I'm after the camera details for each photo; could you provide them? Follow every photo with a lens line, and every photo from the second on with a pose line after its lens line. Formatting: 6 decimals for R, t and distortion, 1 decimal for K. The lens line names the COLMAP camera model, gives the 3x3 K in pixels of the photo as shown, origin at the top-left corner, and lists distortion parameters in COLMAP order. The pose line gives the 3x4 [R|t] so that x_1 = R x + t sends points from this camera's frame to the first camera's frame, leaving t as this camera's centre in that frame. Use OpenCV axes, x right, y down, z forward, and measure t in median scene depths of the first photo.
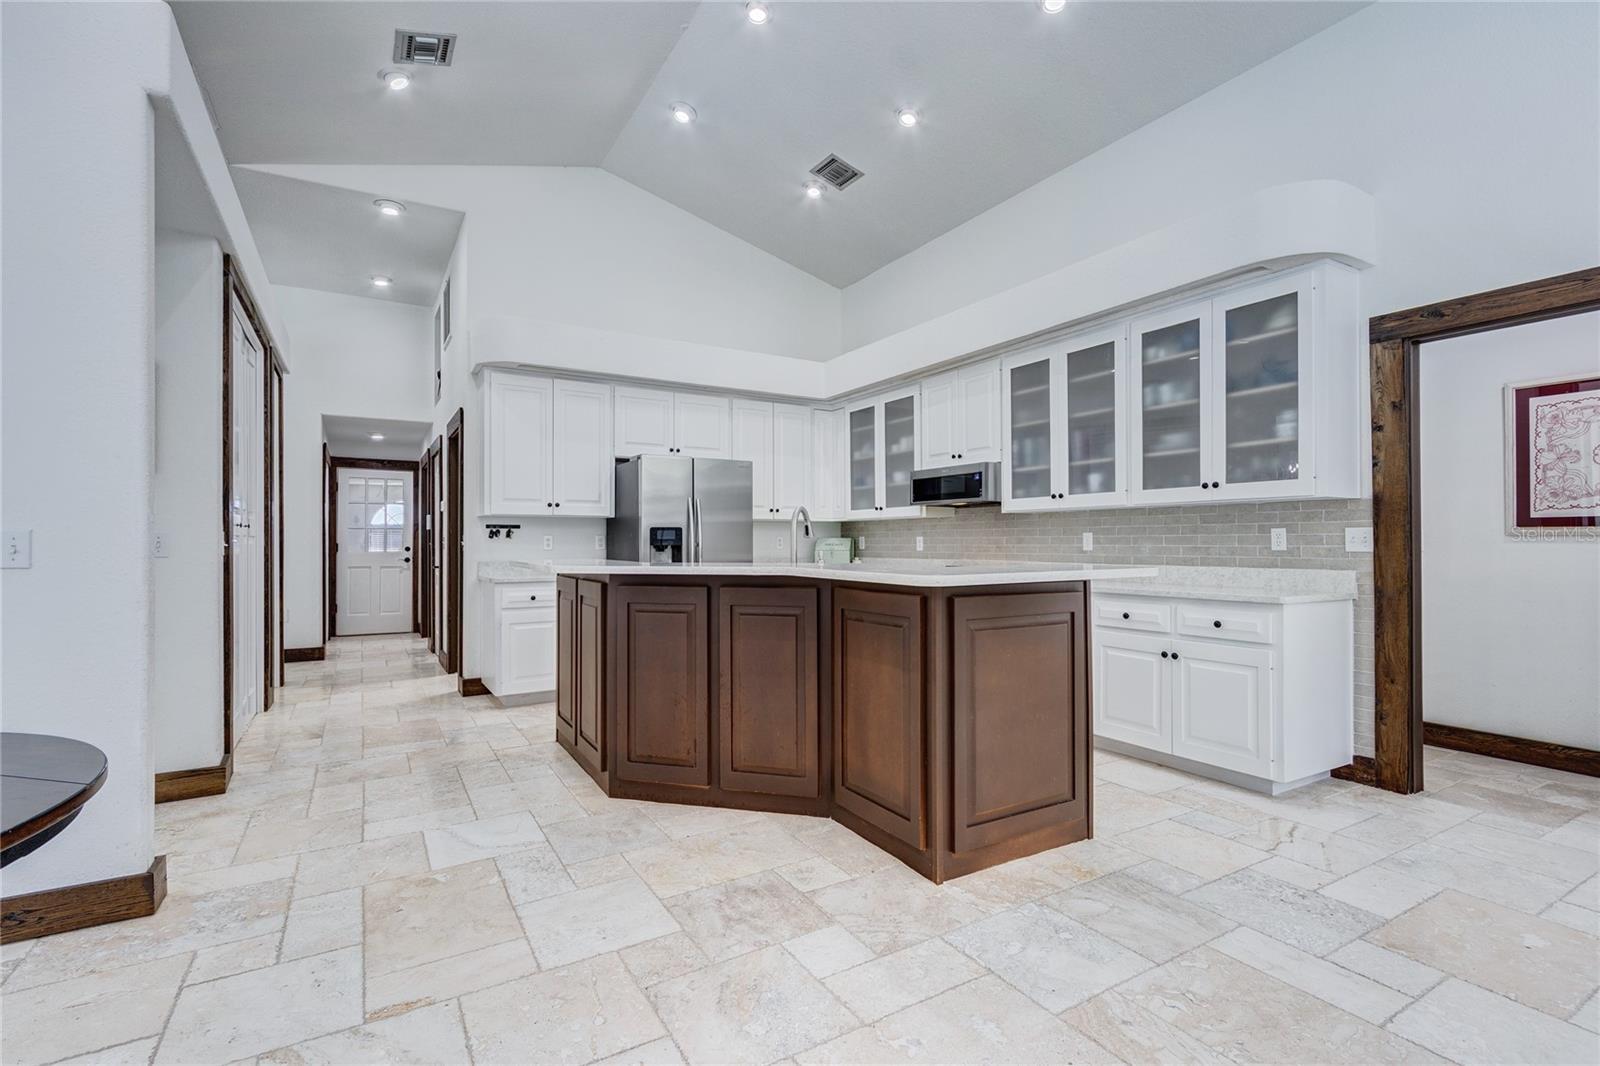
lens RADIAL K [[728.6, 0, 780.6], [0, 728.6, 539.5], [0, 0, 1]] dist [0.006661, -0.000549]
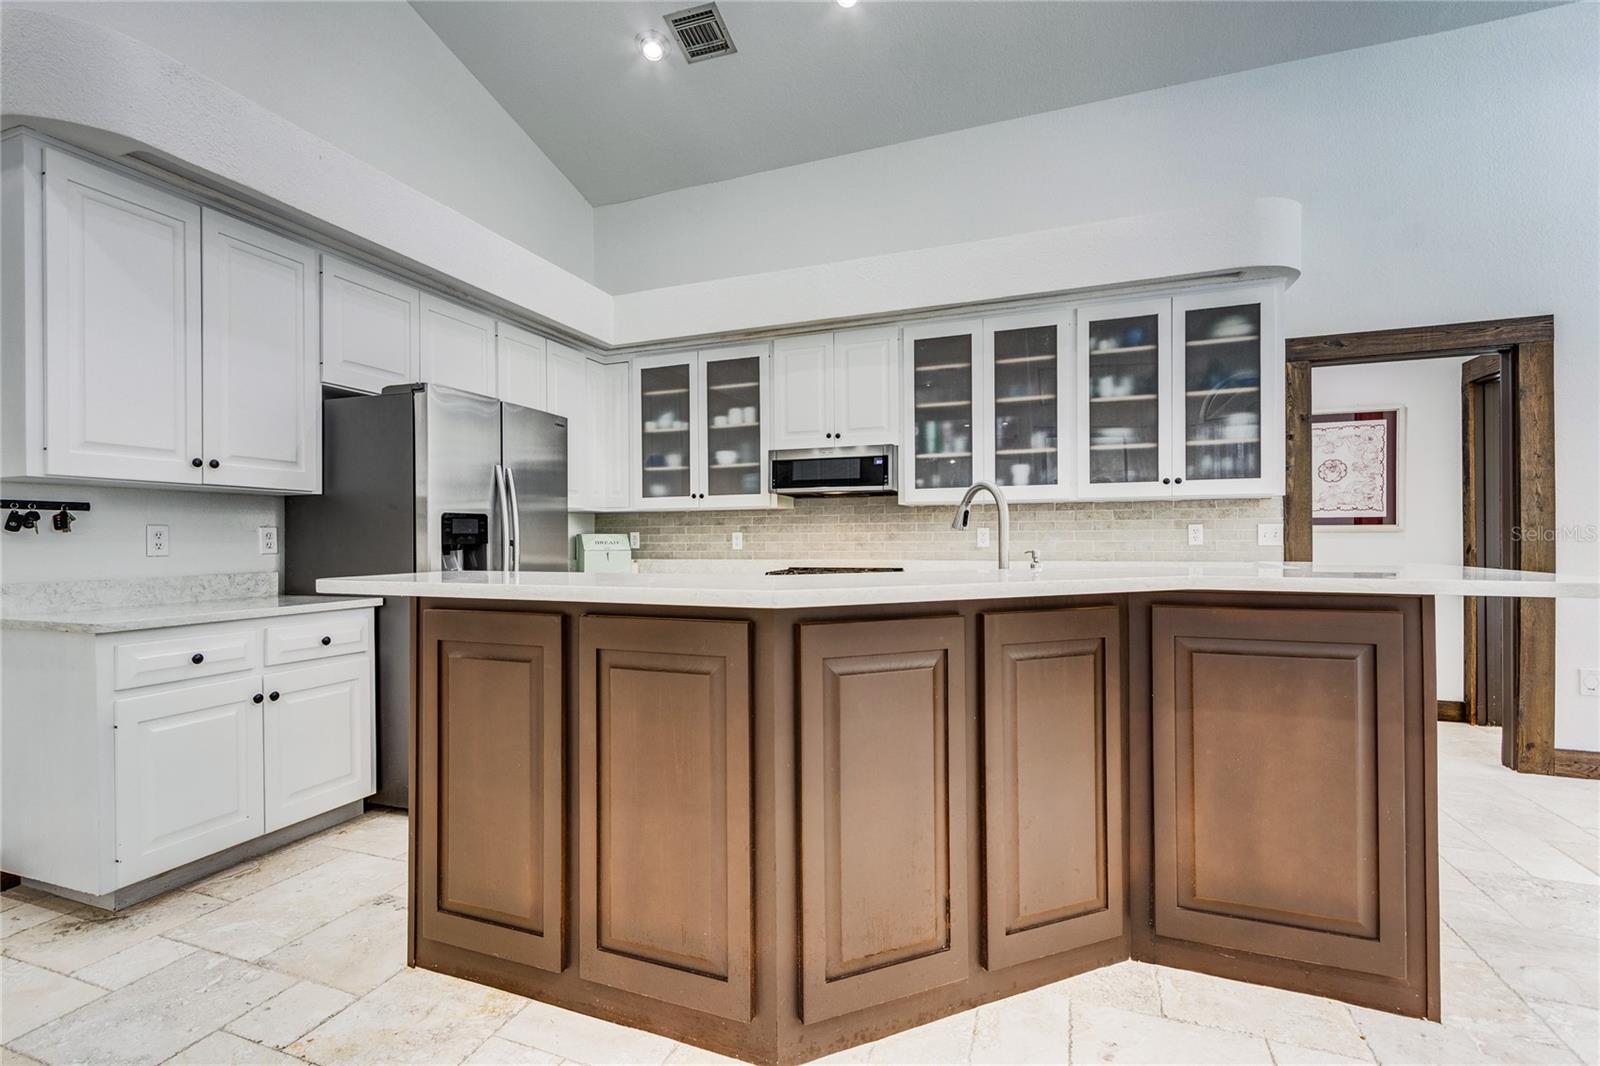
lens RADIAL K [[728.6, 0, 780.6], [0, 728.6, 539.5], [0, 0, 1]] dist [0.006661, -0.000549]
pose [[0.781293, -0.001244, 0.624164, -0.348274], [0.000979, 0.999999, 0.000767, 0.004163], [-0.624164, 0.000012, 0.781293, 0.409000]]
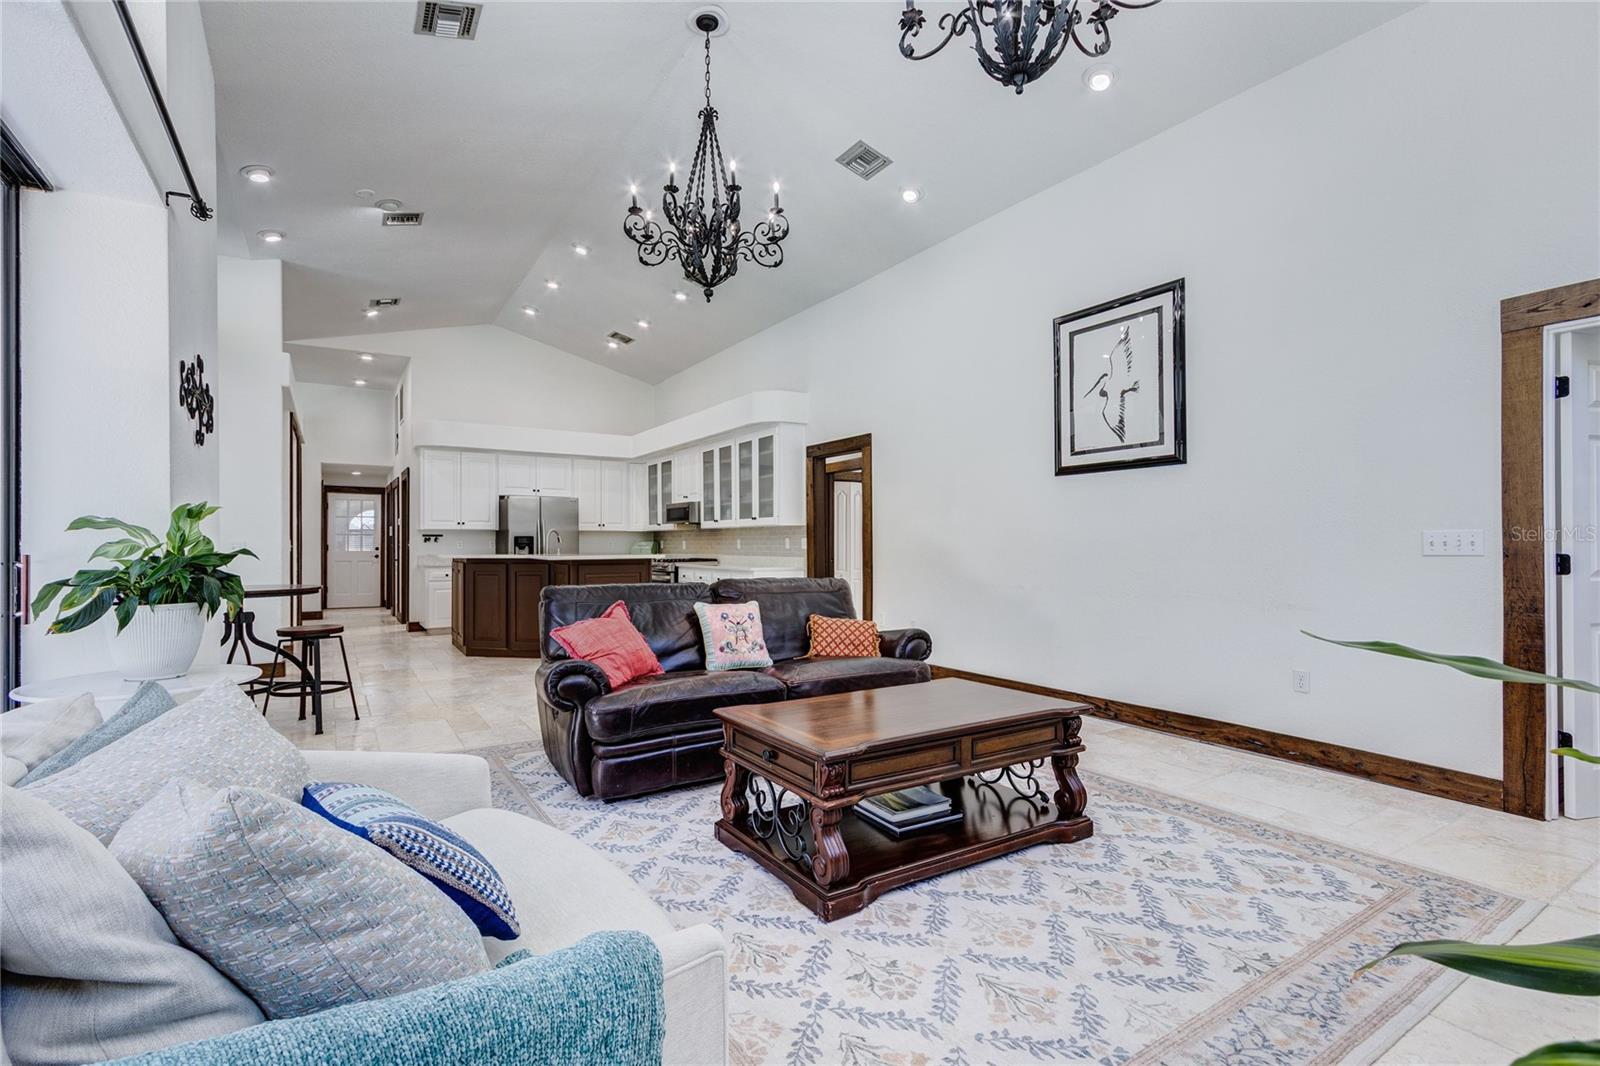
lens RADIAL K [[728.6, 0, 780.6], [0, 728.6, 539.5], [0, 0, 1]] dist [0.006661, -0.000549]
pose [[0.999493, -0.001368, 0.031807, 0.447361], [0.001352, 0.999999, 0.000514, -0.009003], [-0.031808, -0.000470, 0.999494, -0.871570]]
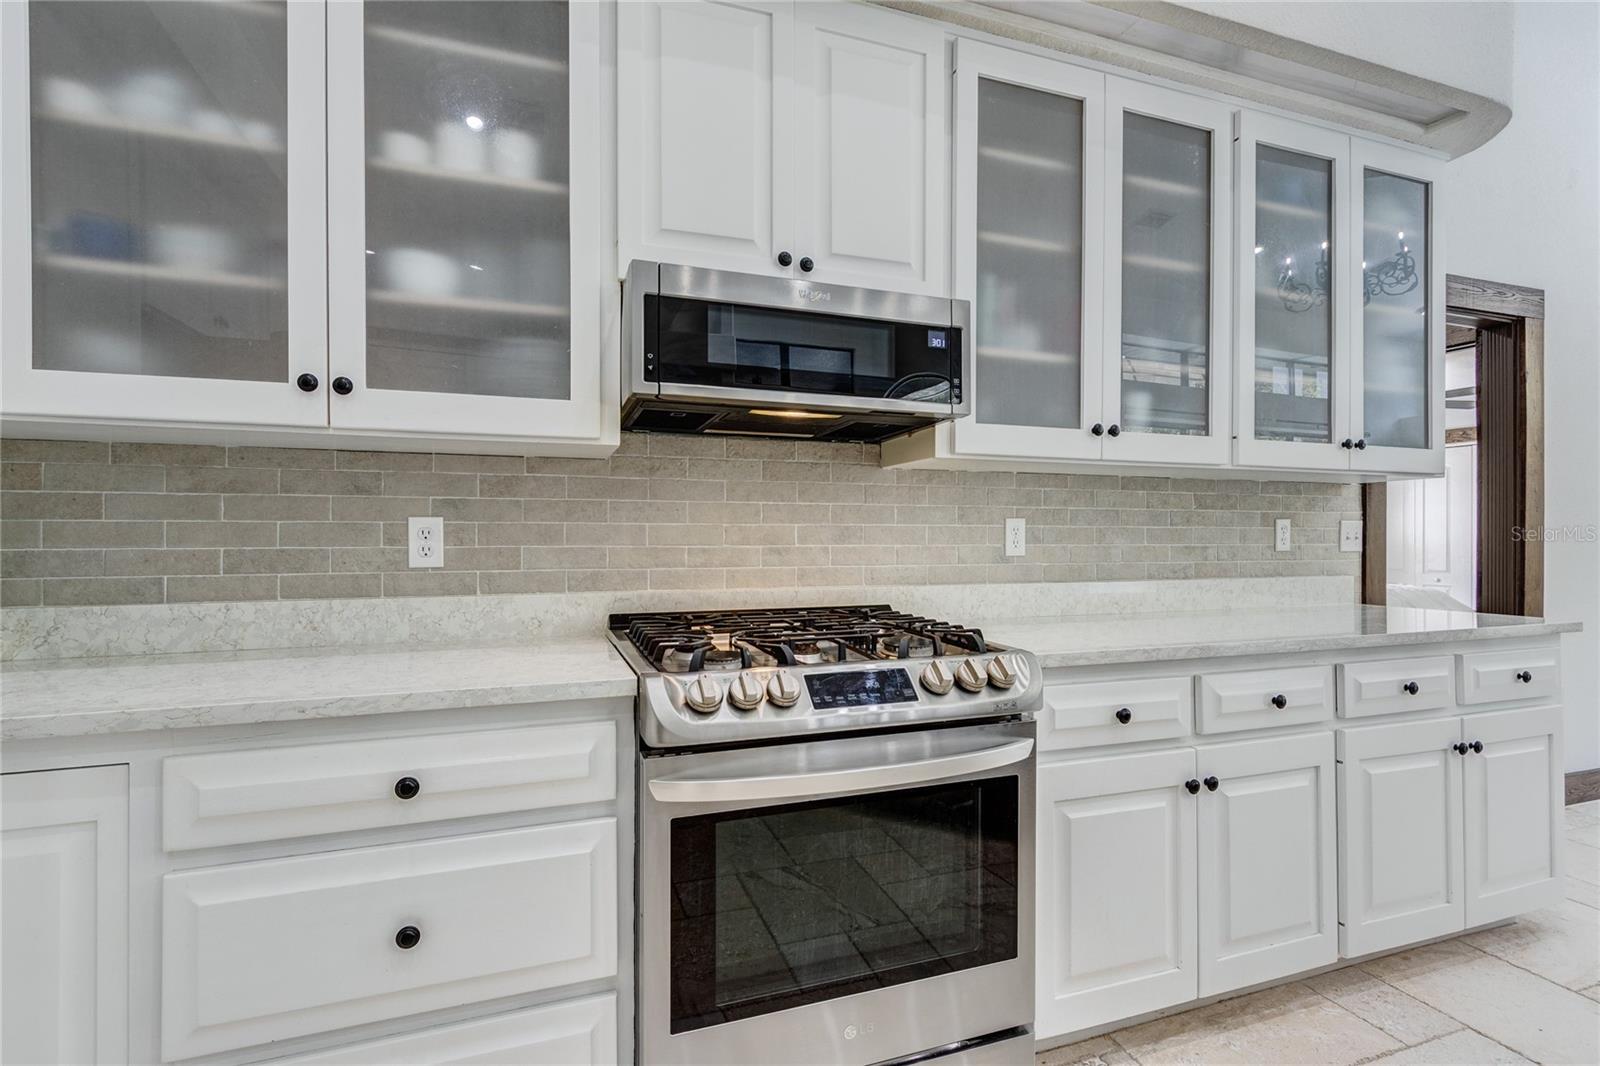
lens RADIAL K [[728.6, 0, 780.6], [0, 728.6, 539.5], [0, 0, 1]] dist [0.006661, -0.000549]
pose [[0.194138, 0.003437, 0.980968, -0.070467], [-0.004033, 0.999988, -0.002706, 0.005859], [-0.980966, -0.003431, 0.194149, 1.004491]]
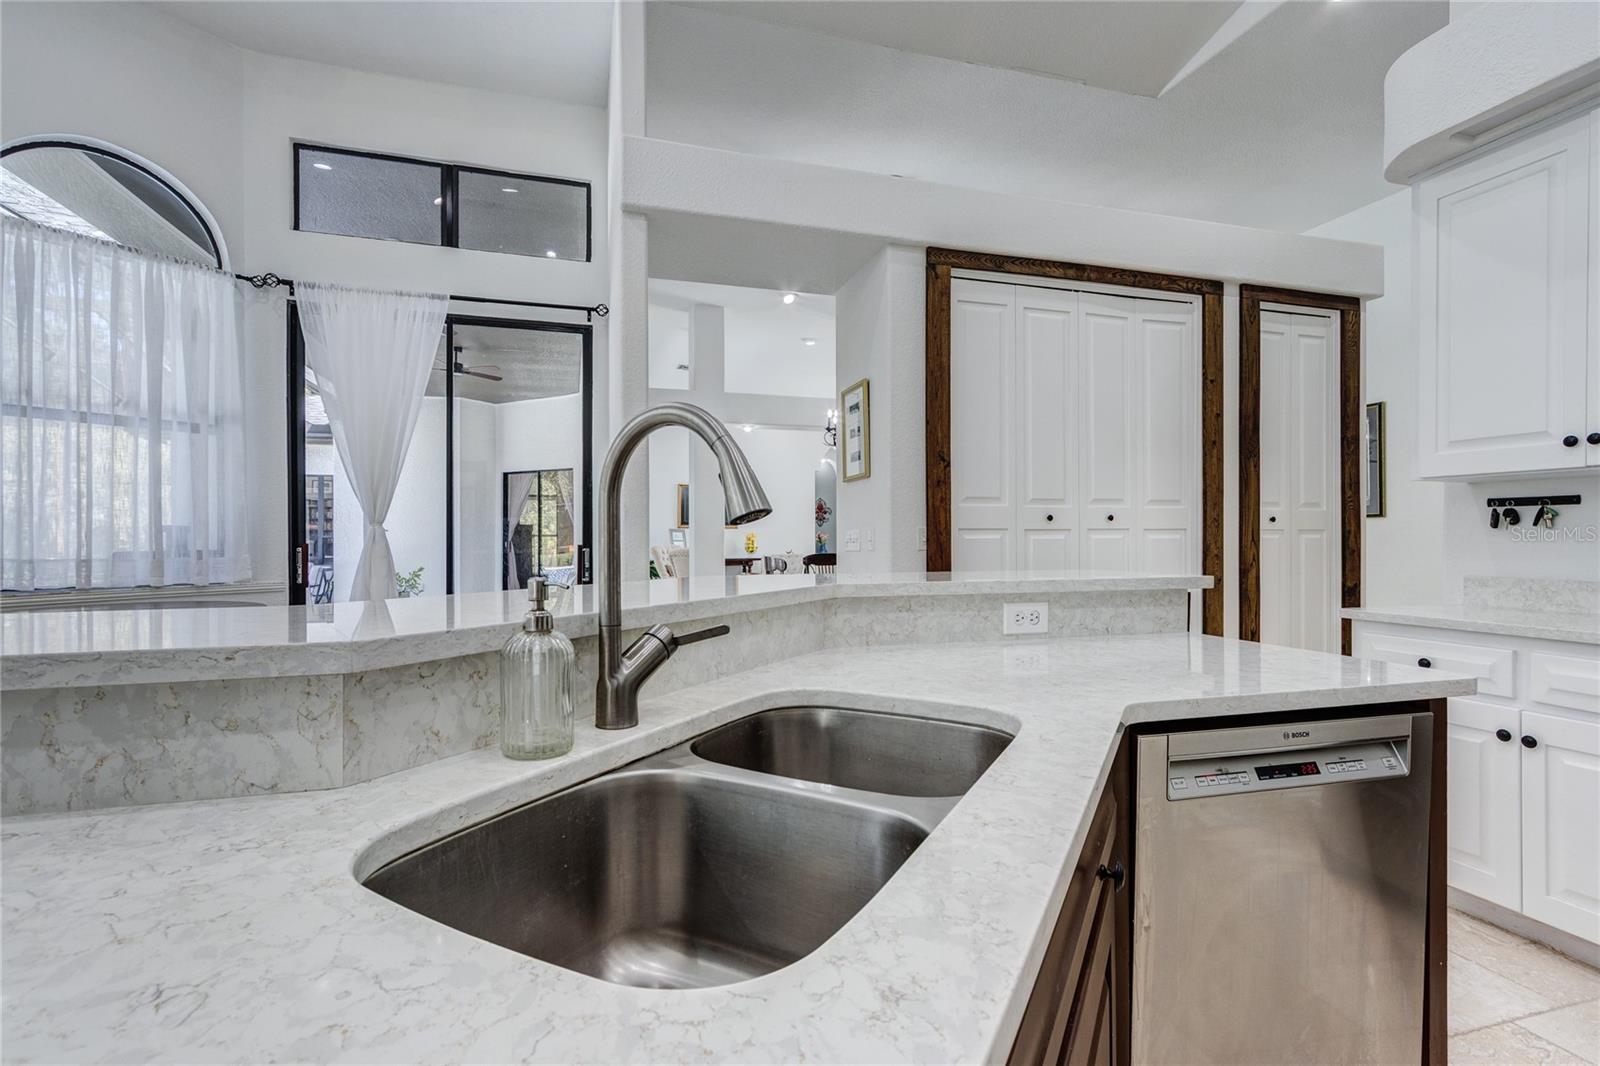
lens RADIAL K [[728.6, 0, 780.6], [0, 728.6, 539.5], [0, 0, 1]] dist [0.006661, -0.000549]
pose [[-0.236136, 0.005265, -0.971706, 0.187169], [0.003920, 0.999982, 0.004466, 0.002347], [0.971712, -0.002755, -0.236153, 0.744585]]
